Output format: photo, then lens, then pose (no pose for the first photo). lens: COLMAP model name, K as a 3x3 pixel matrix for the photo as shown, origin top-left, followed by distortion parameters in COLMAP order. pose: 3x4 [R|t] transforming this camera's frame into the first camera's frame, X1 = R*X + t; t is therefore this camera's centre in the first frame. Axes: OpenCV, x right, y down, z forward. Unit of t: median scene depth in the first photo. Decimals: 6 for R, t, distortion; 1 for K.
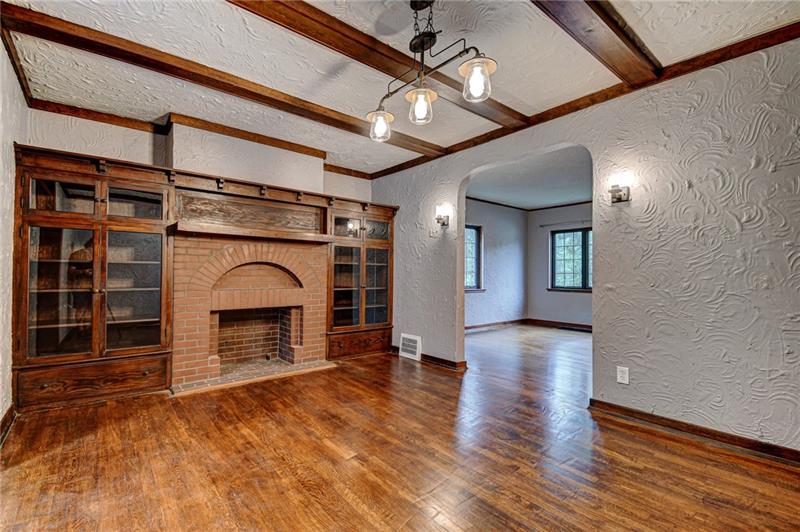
lens RADIAL K [[367.6, 0, 399.9], [0, 367.6, 274.2], [0, 0, 1]] dist [-0.000155, -0.000069]
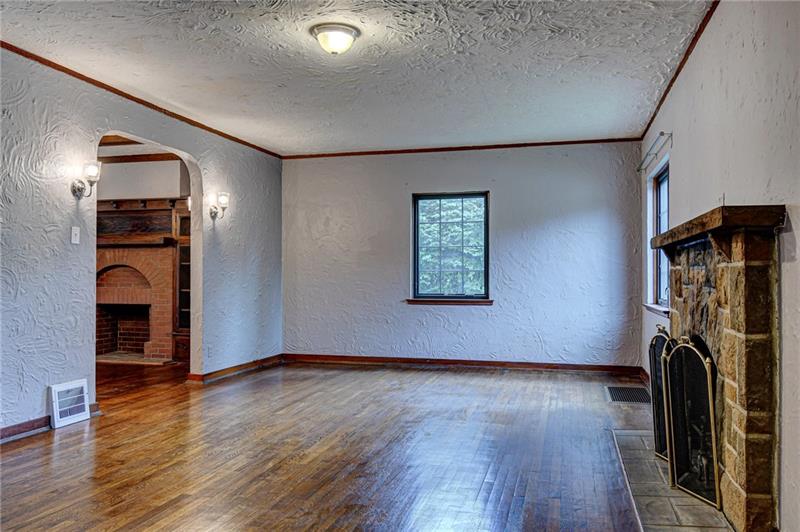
lens RADIAL K [[638.5, 0, 400.0], [0, 638.5, 266.0], [0, 0, 1]] dist [0.005547, 0.003907]
pose [[0.560222, -0.015804, -0.828192, 1.617283], [0.003963, 0.999858, -0.016399, 0.006684], [0.828333, 0.005905, 0.560205, 0.533645]]
